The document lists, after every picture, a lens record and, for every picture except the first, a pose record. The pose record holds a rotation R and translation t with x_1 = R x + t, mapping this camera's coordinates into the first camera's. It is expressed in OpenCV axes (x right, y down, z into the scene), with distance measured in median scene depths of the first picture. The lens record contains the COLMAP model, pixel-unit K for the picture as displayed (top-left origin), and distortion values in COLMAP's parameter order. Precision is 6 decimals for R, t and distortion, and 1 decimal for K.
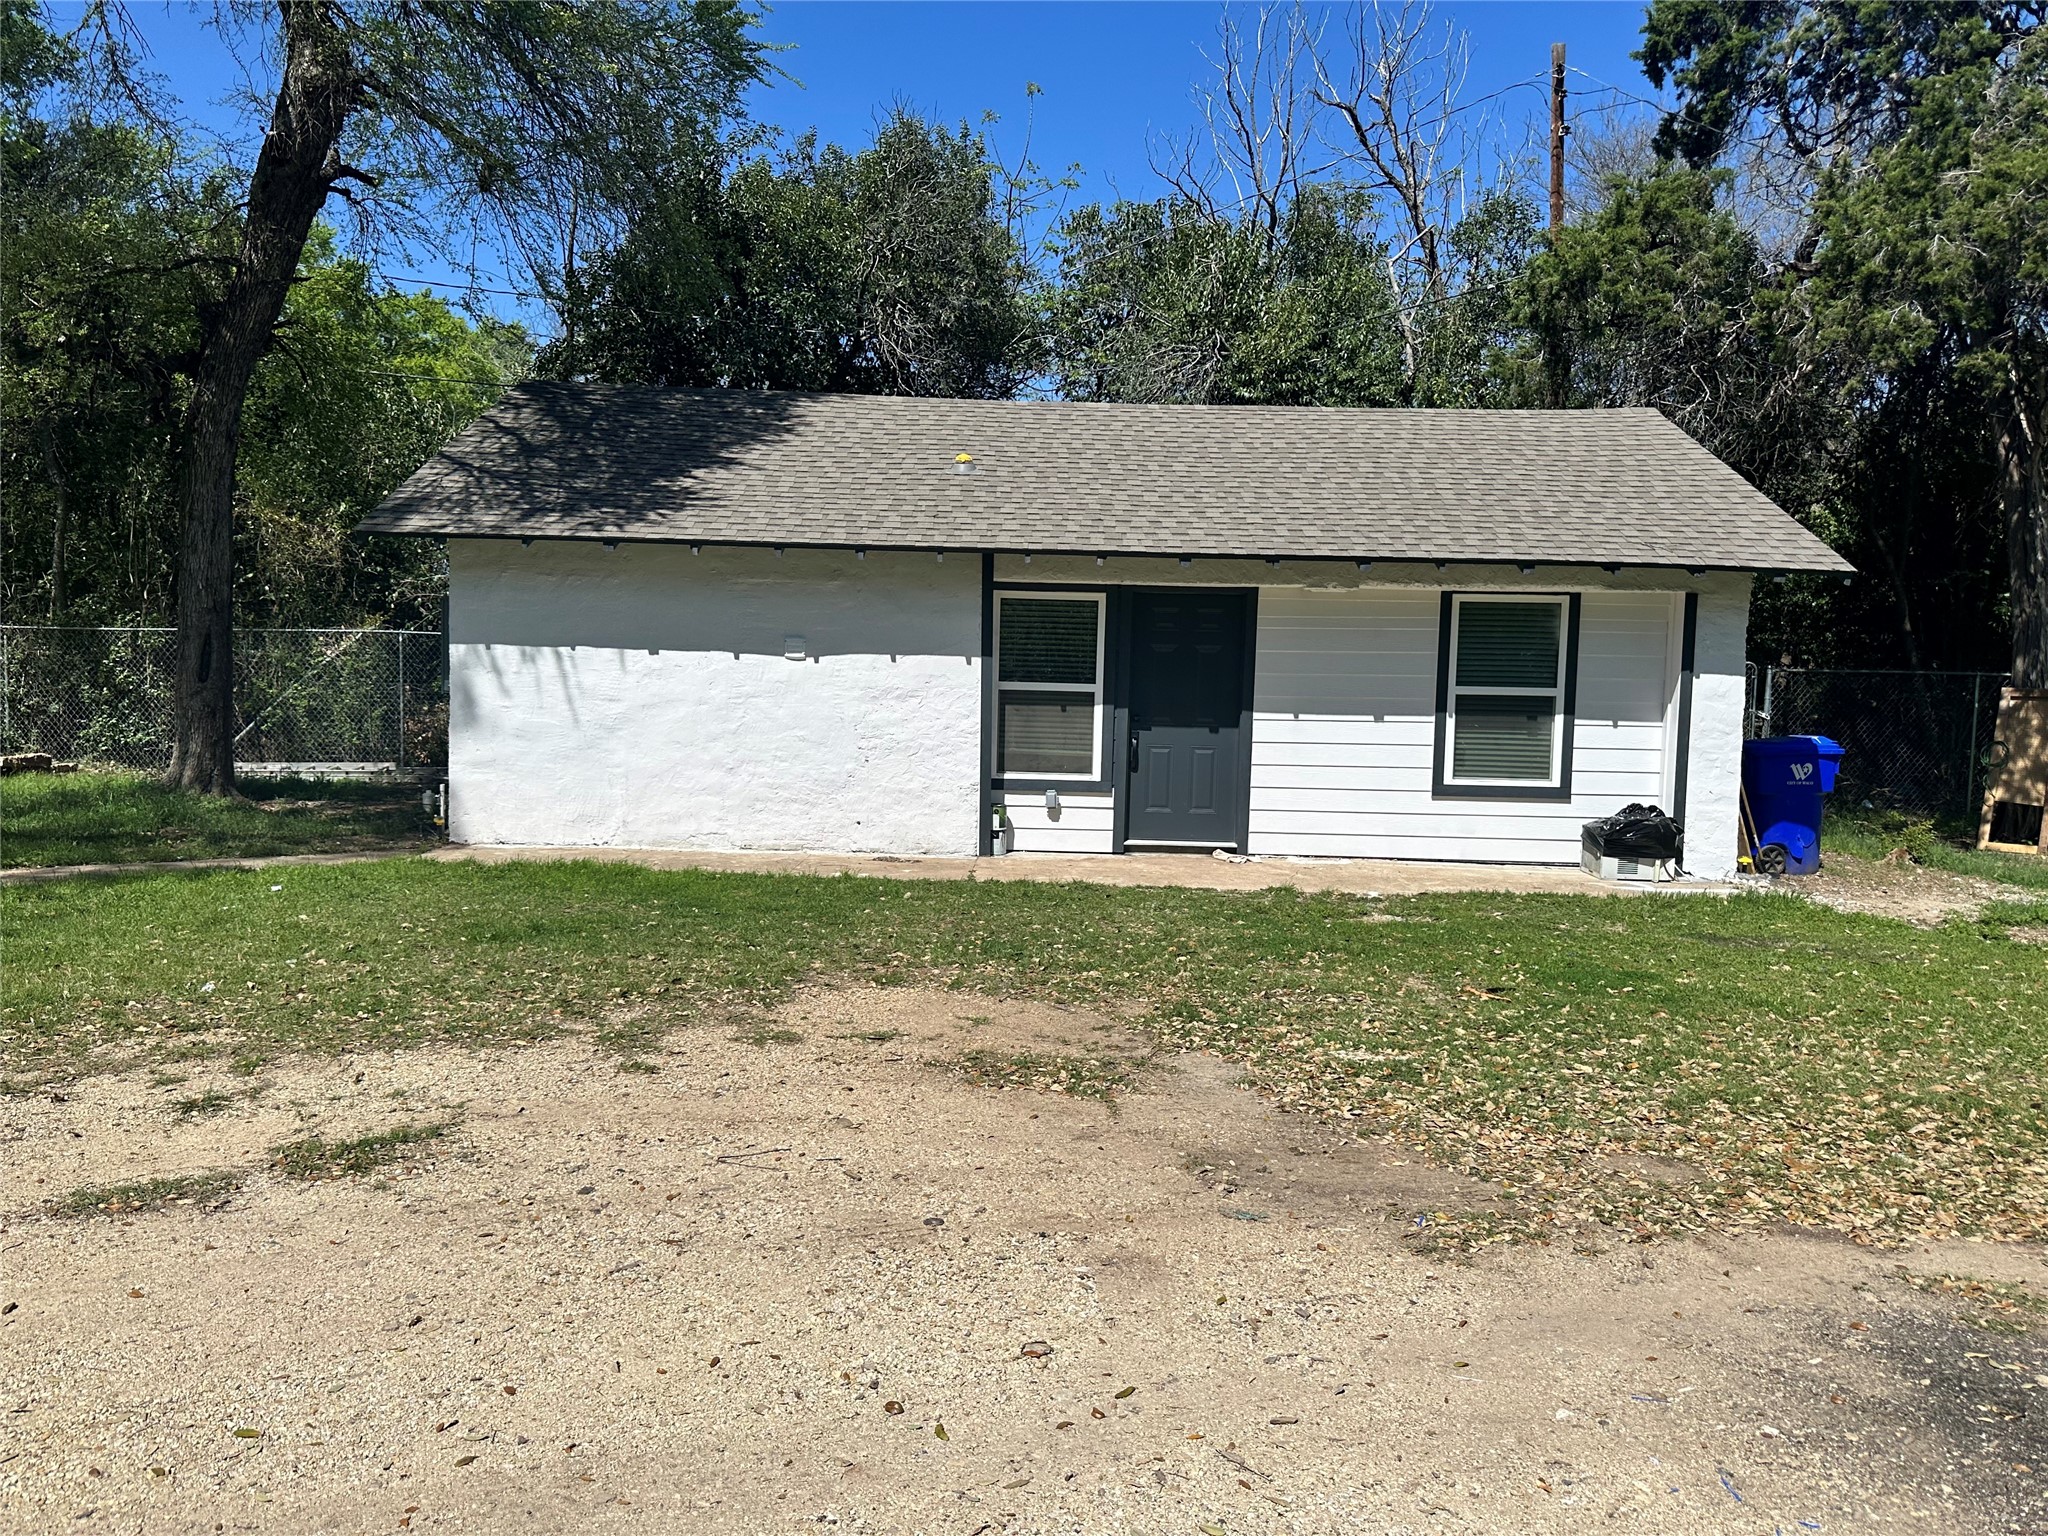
lens RADIAL K [[1442.9, 0, 1024.1], [0, 1442.9, 766.7], [0, 0, 1]] dist [0.059592, 0.000307]
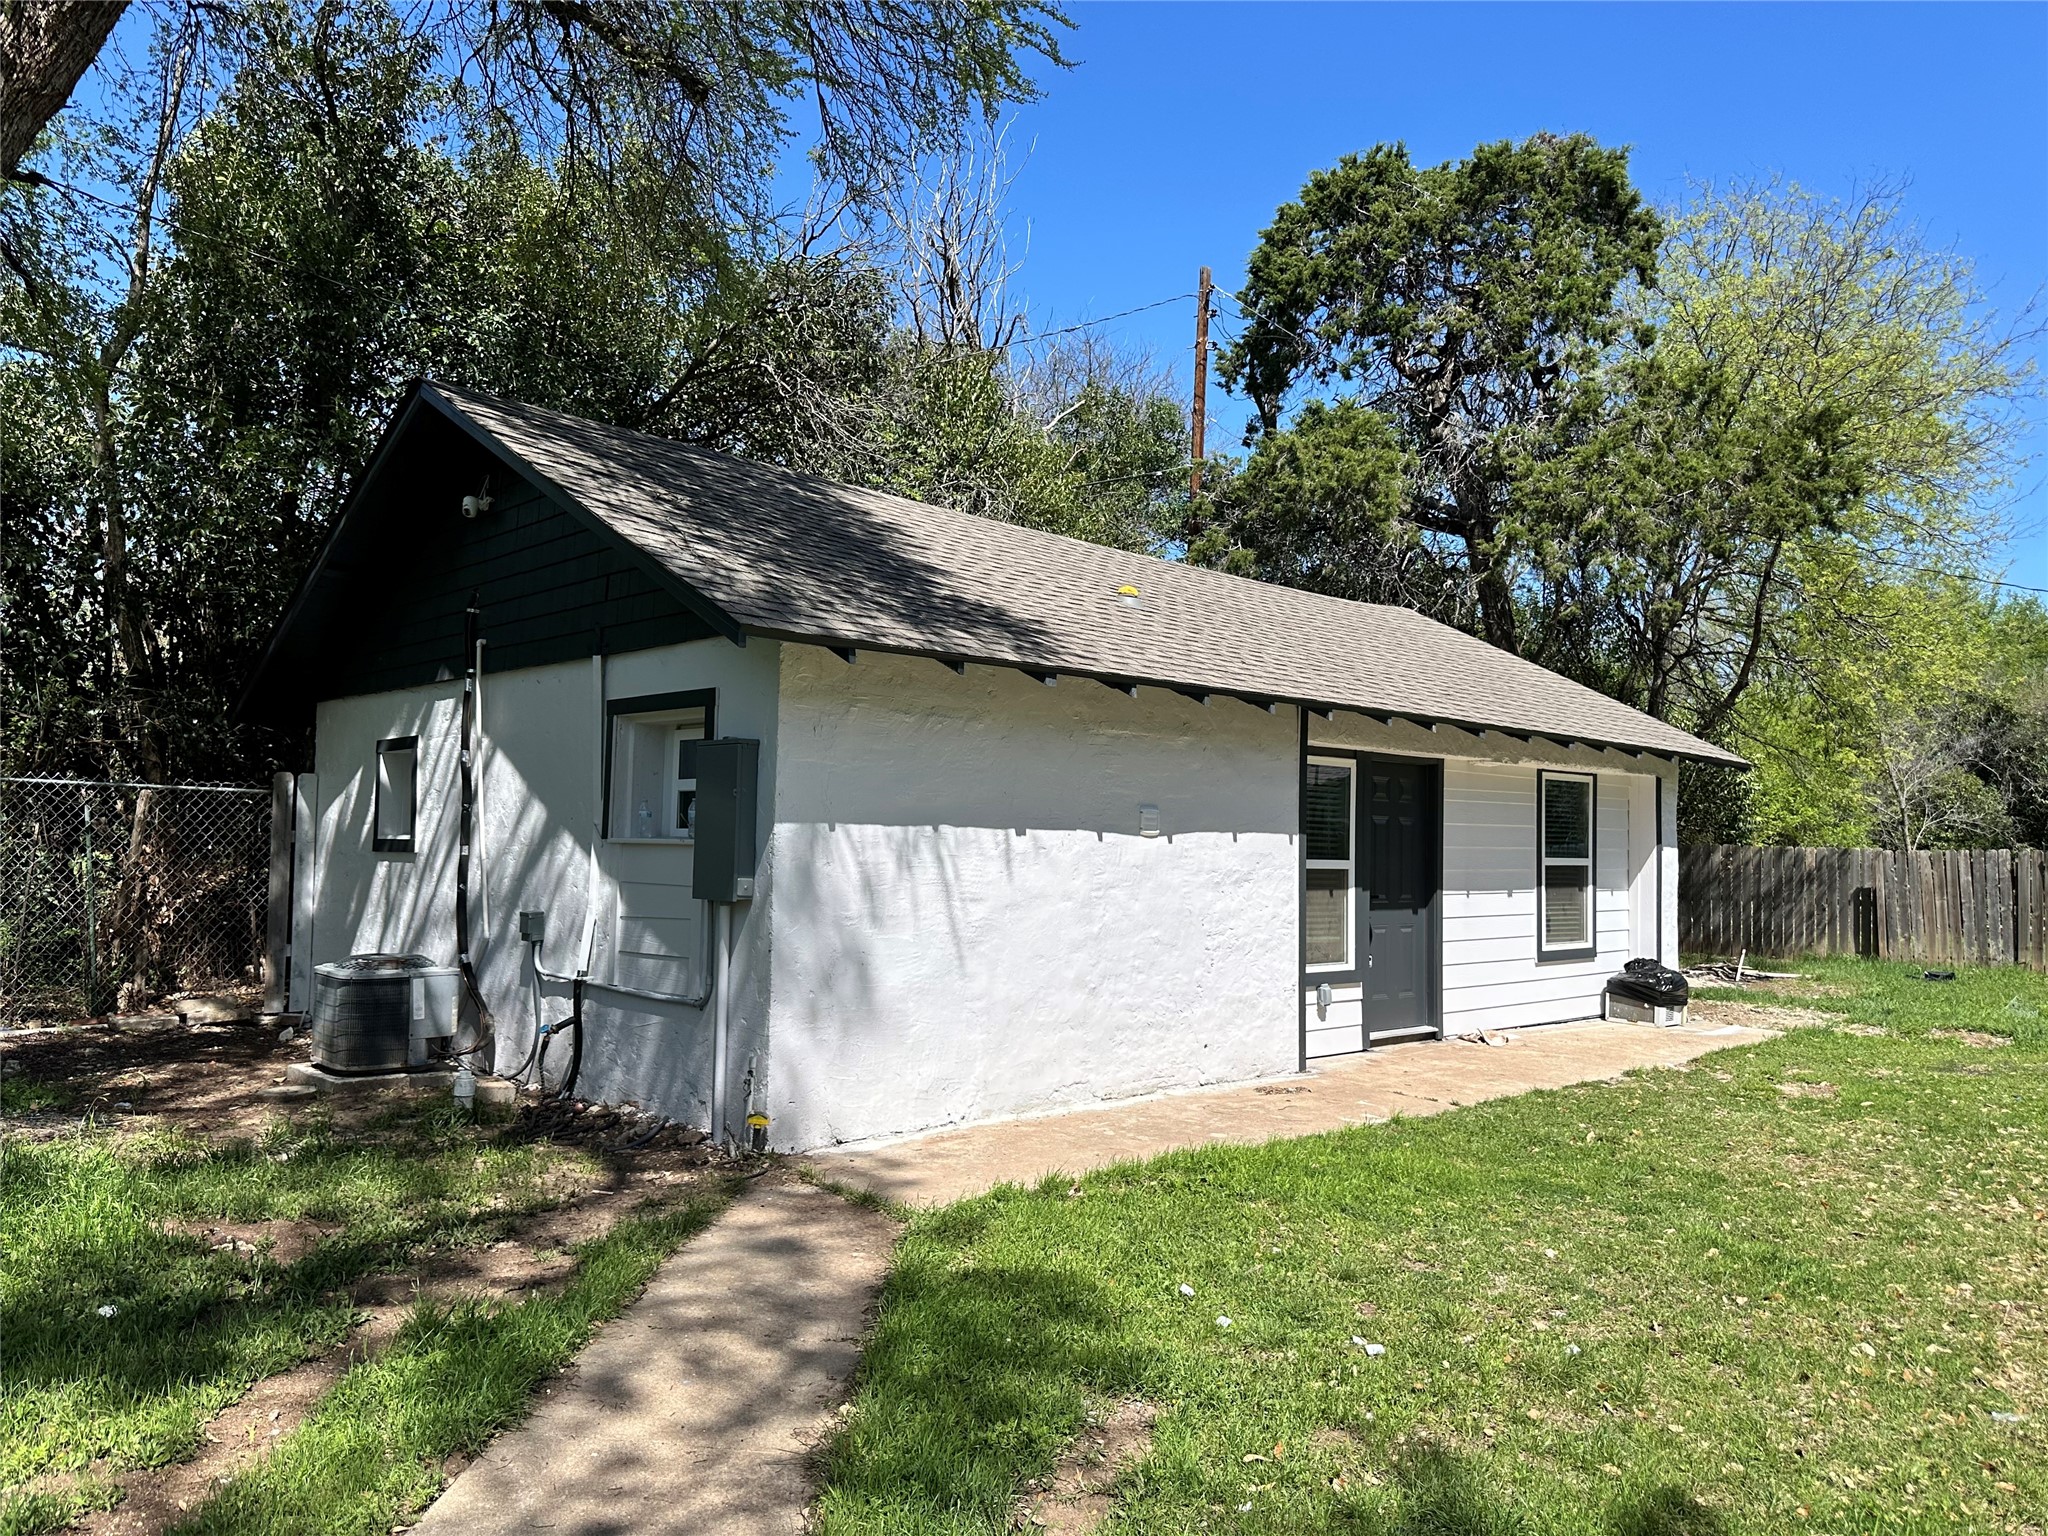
lens RADIAL K [[1442.9, 0, 1024.4], [0, 1442.9, 772.6], [0, 0, 1]] dist [0.059592, 0.000307]
pose [[0.733928, 0.022560, 0.678852, -0.708810], [0.041519, 0.996089, -0.077990, -0.050211], [-0.677957, 0.085424, 0.730121, 0.476126]]
